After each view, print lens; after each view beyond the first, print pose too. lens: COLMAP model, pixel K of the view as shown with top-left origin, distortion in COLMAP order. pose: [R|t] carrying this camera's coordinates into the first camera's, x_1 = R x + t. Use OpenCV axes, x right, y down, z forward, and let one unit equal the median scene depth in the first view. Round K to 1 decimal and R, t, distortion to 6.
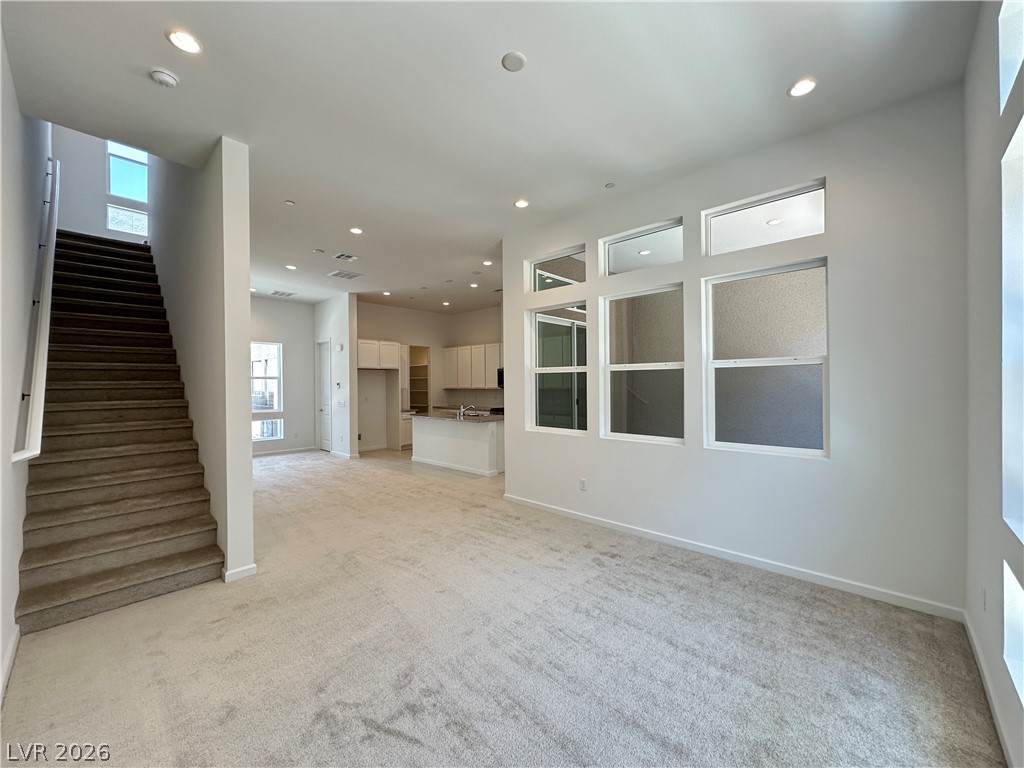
lens RADIAL K [[405.8, 0, 512.0], [0, 405.8, 384.0], [0, 0, 1]] dist [-0.000181, -0.000109]
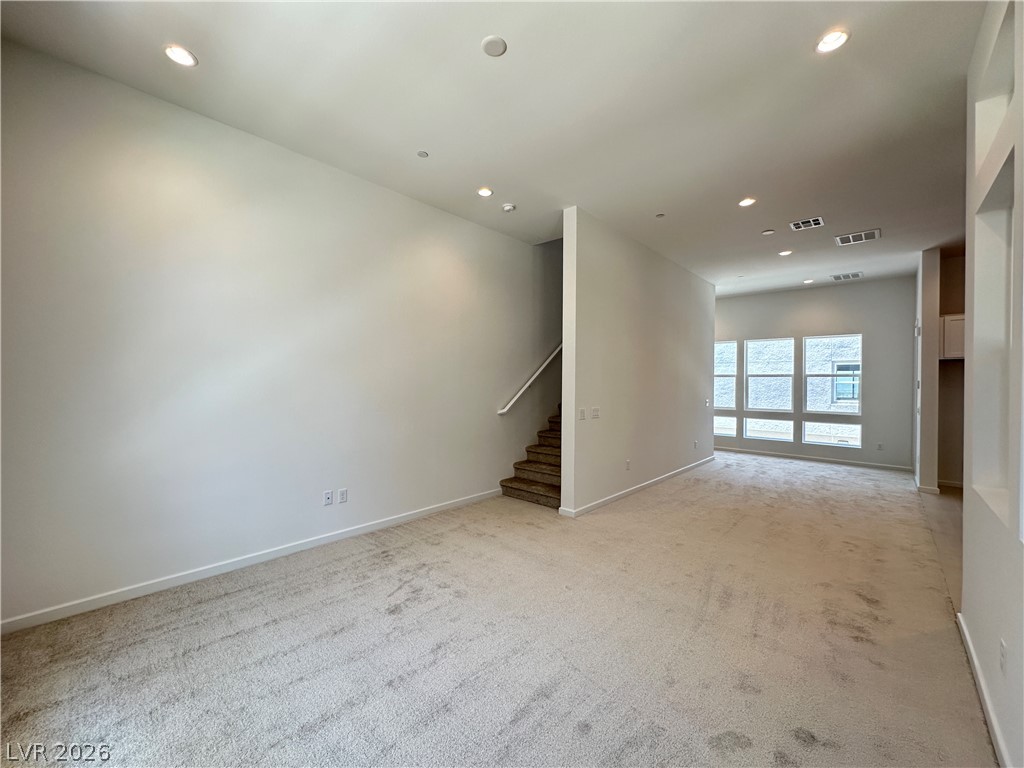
lens RADIAL K [[408.1, 0, 512.0], [0, 408.1, 384.0], [0, 0, 1]] dist [-0.000851, -0.000031]
pose [[0.012051, 0.008015, -0.999895, 0.490650], [-0.010608, 0.999913, 0.007887, 0.006404], [0.999871, 0.010512, 0.012135, 0.513982]]
